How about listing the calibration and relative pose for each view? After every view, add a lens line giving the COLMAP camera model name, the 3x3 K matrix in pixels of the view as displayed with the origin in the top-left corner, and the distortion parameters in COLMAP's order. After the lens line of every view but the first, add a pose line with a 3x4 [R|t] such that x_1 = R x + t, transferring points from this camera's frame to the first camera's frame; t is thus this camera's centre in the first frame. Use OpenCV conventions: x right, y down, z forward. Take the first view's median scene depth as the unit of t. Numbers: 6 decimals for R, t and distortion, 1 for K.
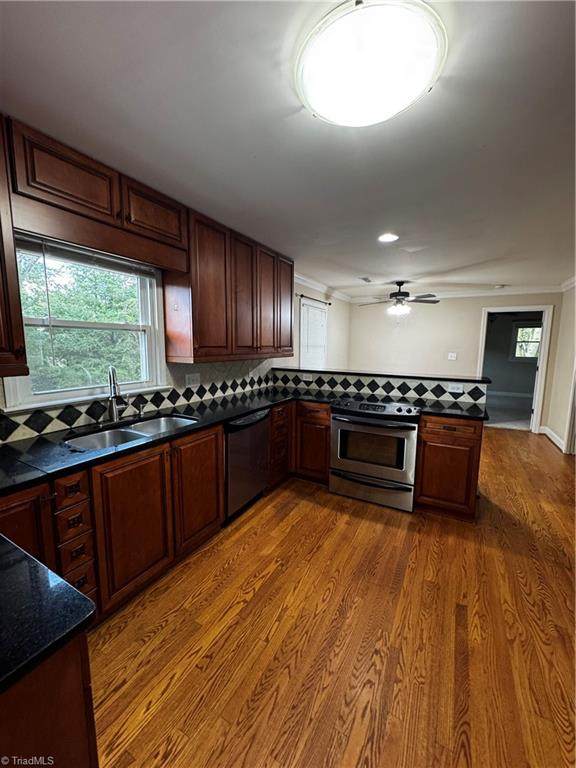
lens RADIAL K [[306.8, 0, 287.9], [0, 306.8, 382.4], [0, 0, 1]] dist [-0.011714, 0.001089]
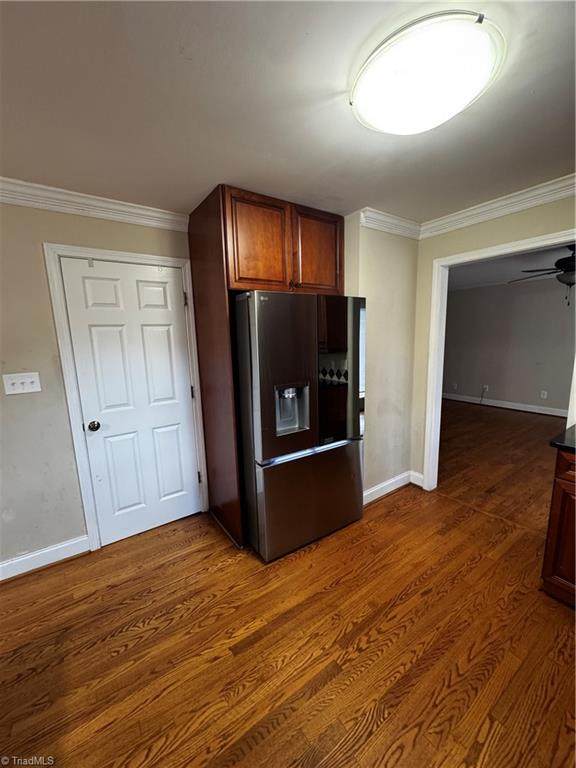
lens RADIAL K [[306.8, 0, 287.9], [0, 306.8, 386.0], [0, 0, 1]] dist [-0.011714, 0.001089]
pose [[-0.899957, -0.050416, 0.433053, 0.112078], [0.077987, 0.958655, 0.273677, -0.238184], [-0.428946, 0.280070, -0.858817, 1.676274]]
